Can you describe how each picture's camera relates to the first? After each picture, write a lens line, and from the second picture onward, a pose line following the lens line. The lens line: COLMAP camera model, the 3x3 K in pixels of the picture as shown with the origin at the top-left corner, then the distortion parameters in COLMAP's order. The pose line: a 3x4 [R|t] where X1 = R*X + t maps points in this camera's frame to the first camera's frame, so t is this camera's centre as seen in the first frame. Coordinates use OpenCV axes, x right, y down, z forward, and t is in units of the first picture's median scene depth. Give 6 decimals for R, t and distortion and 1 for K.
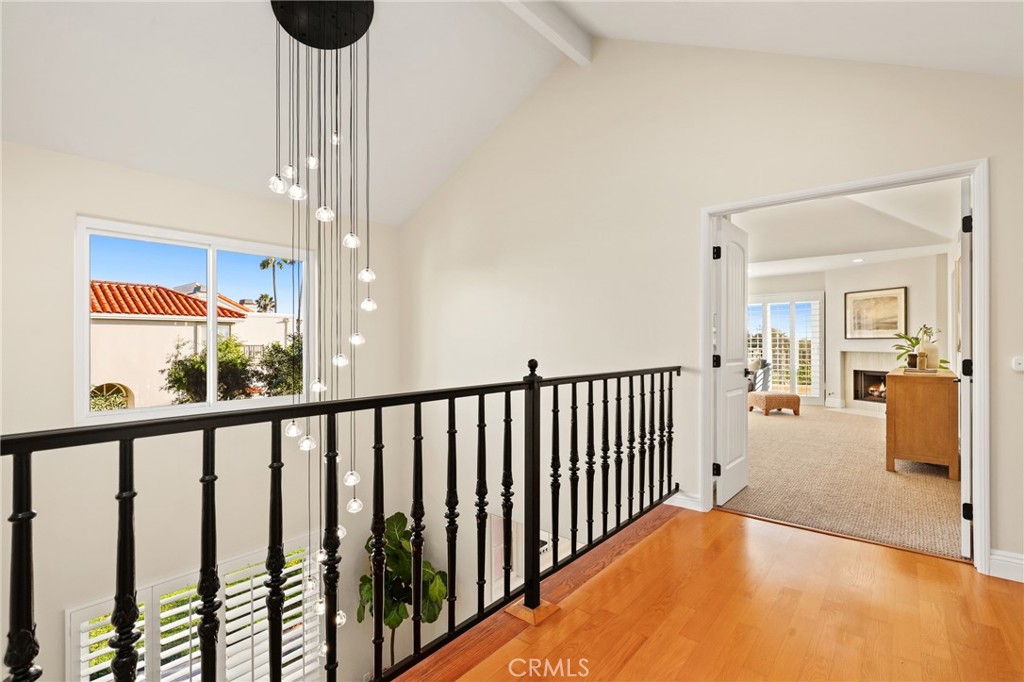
lens RADIAL K [[483.3, 0, 512.0], [0, 483.3, 345.6], [0, 0, 1]] dist [0.002084, 0.000537]
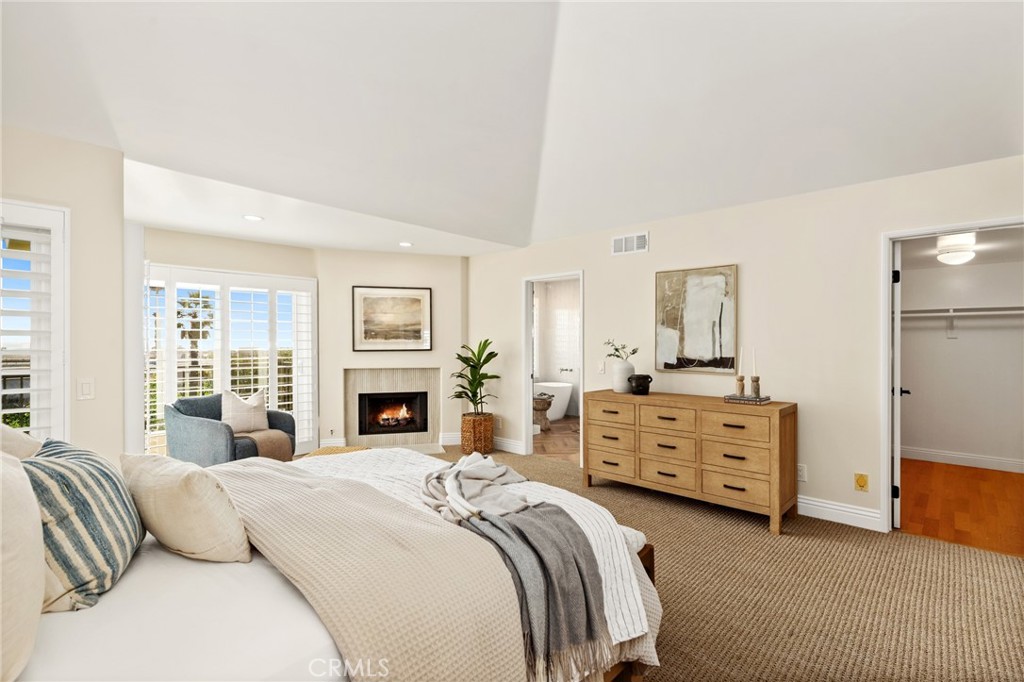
lens RADIAL K [[483.3, 0, 512.0], [0, 483.3, 345.6], [0, 0, 1]] dist [0.002084, 0.000537]
pose [[0.022763, -0.002025, 0.999739, -0.011549], [0.006915, 0.999974, 0.001868, -0.021744], [-0.999717, 0.006871, 0.022776, 0.771505]]
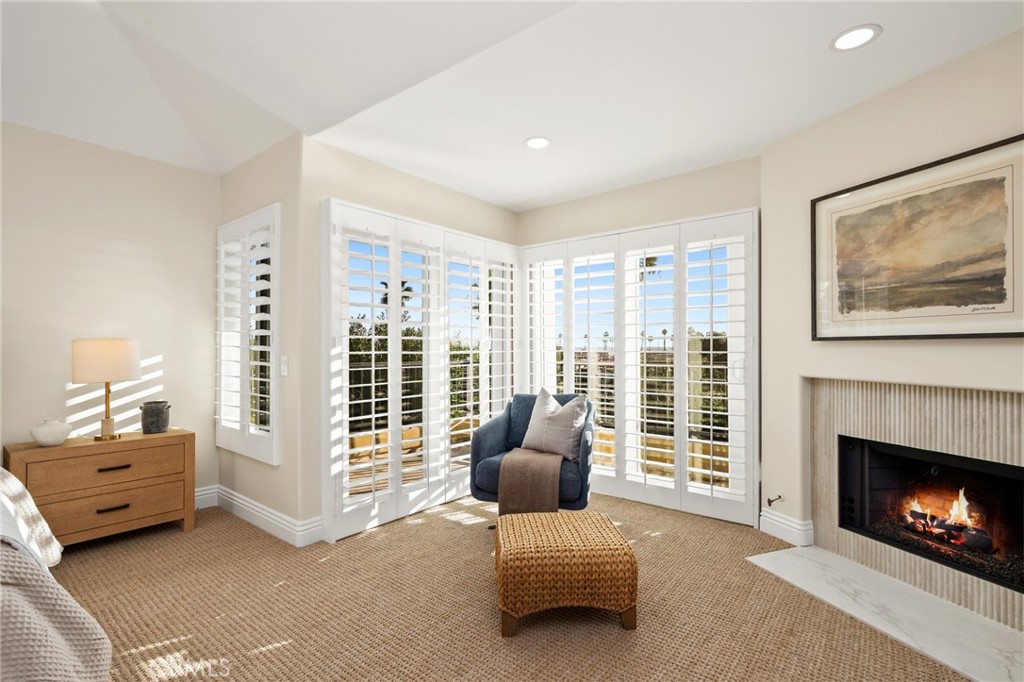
lens RADIAL K [[483.3, 0, 512.0], [0, 483.3, 345.6], [0, 0, 1]] dist [0.002084, 0.000537]
pose [[0.999582, 0.001637, 0.028865, 0.487221], [-0.001375, 0.999958, -0.009104, -0.006671], [-0.028879, 0.009061, 0.999542, 0.695870]]
